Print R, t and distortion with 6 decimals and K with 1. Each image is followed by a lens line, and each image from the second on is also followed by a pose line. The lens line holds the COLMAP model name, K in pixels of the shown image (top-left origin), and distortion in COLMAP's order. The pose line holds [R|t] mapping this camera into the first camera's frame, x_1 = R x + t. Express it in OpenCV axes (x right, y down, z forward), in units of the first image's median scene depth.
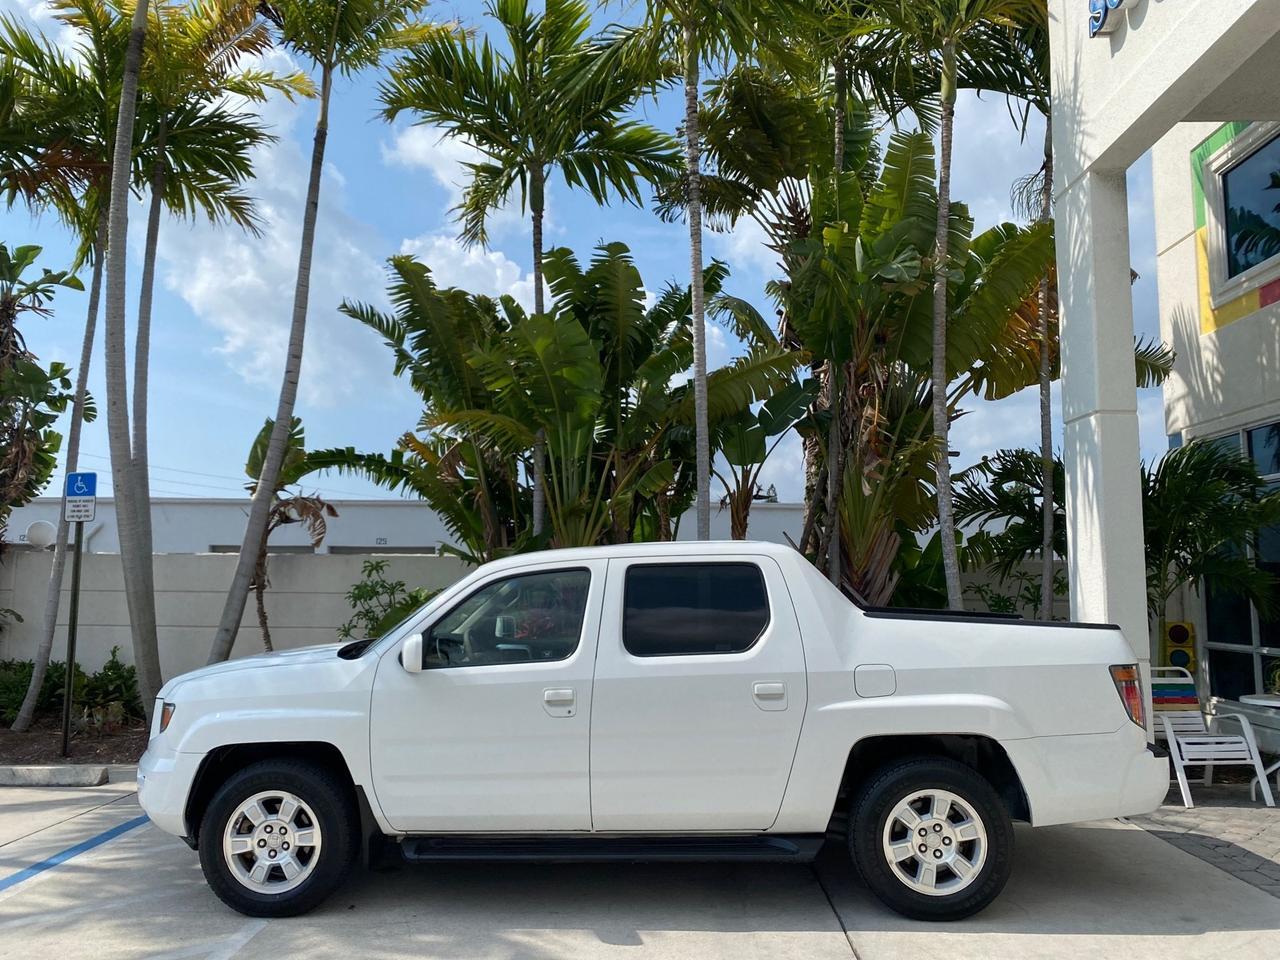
lens RADIAL K [[963.1, 0, 638.8], [0, 963.1, 476.2], [0, 0, 1]] dist [0.003101, 0.000590]
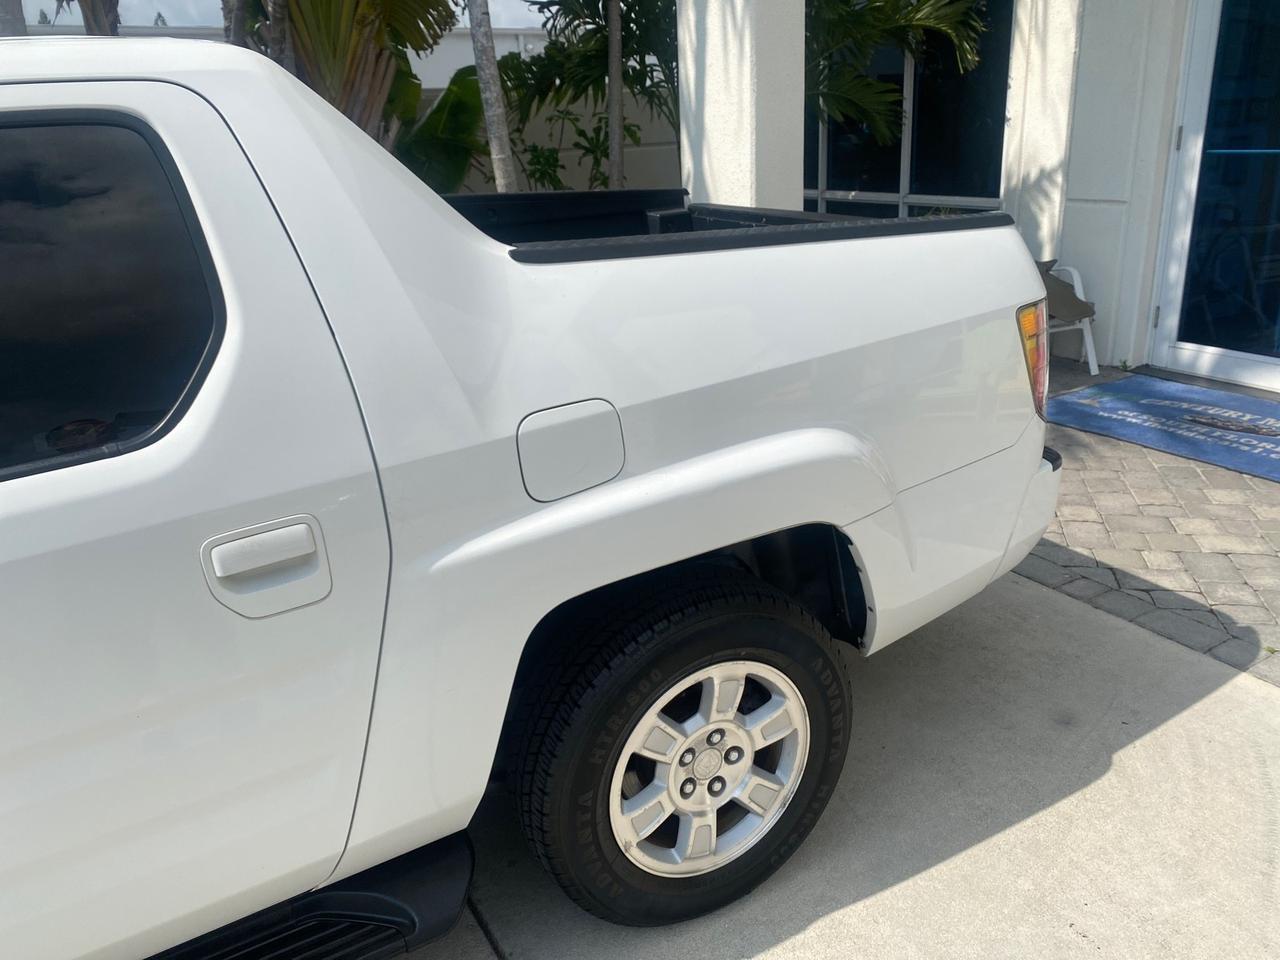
lens RADIAL K [[1011.3, 0, 642.7], [0, 1011.3, 465.7], [0, 0, 1]] dist [0.006084, -0.001213]
pose [[0.850474, -0.216963, 0.479188, 0.045338], [-0.003200, 0.908823, 0.417169, 0.032256], [-0.526007, -0.356324, 0.772236, 0.354694]]
